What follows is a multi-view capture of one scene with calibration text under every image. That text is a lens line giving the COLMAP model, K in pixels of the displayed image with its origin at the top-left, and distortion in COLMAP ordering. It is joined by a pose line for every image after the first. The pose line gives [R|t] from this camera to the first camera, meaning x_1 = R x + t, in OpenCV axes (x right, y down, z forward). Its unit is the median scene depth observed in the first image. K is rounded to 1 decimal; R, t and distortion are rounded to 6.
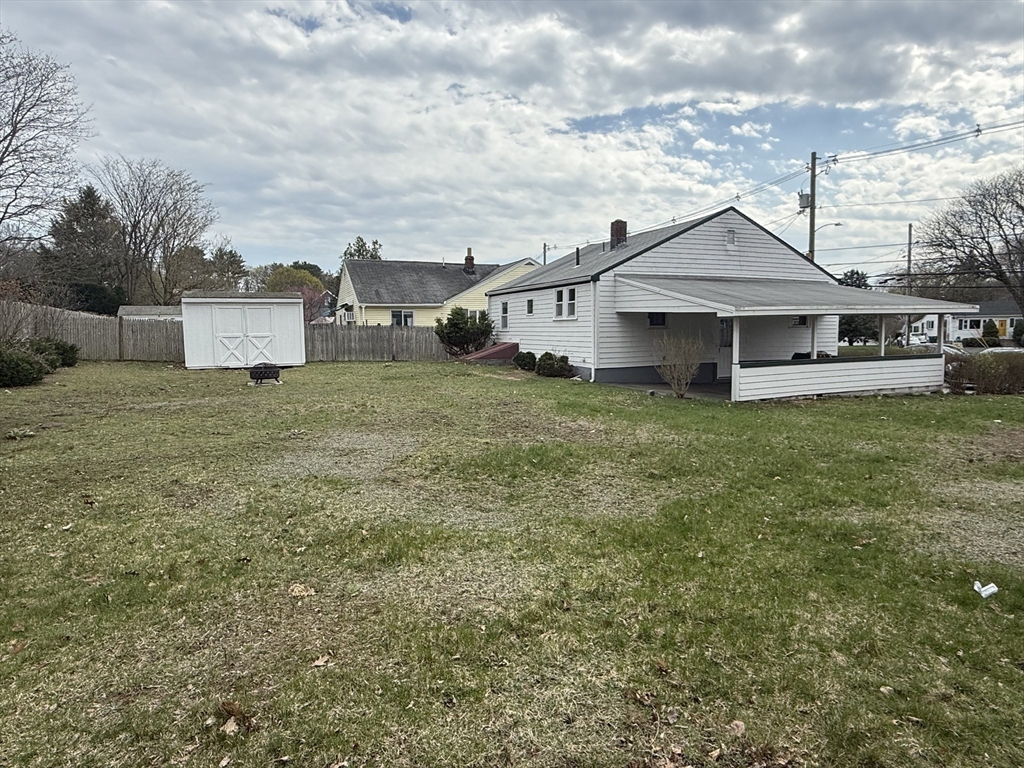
lens RADIAL K [[595.1, 0, 506.3], [0, 595.1, 387.2], [0, 0, 1]] dist [-0.003352, -0.002539]
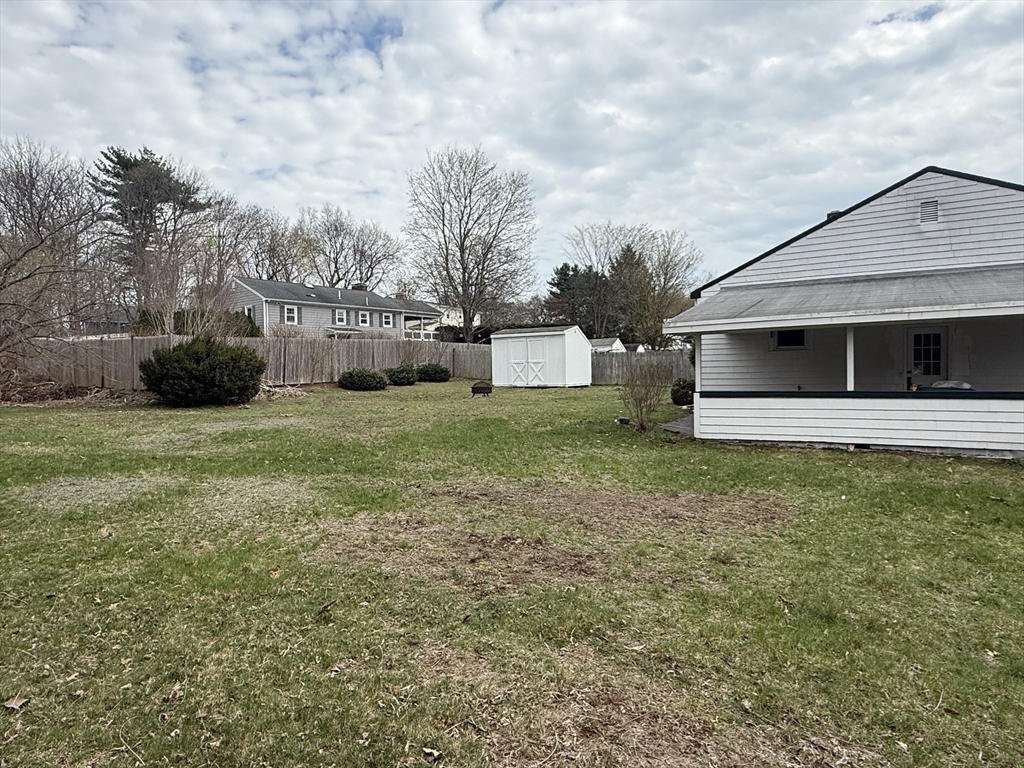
lens RADIAL K [[586.7, 0, 512.0], [0, 586.7, 384.0], [0, 0, 1]] dist [-0.006283, 0.001527]
pose [[0.593844, 0.021816, -0.804284, 0.631628], [-0.061156, 0.997964, -0.018085, -0.015036], [0.802252, 0.059926, 0.593970, 0.232107]]
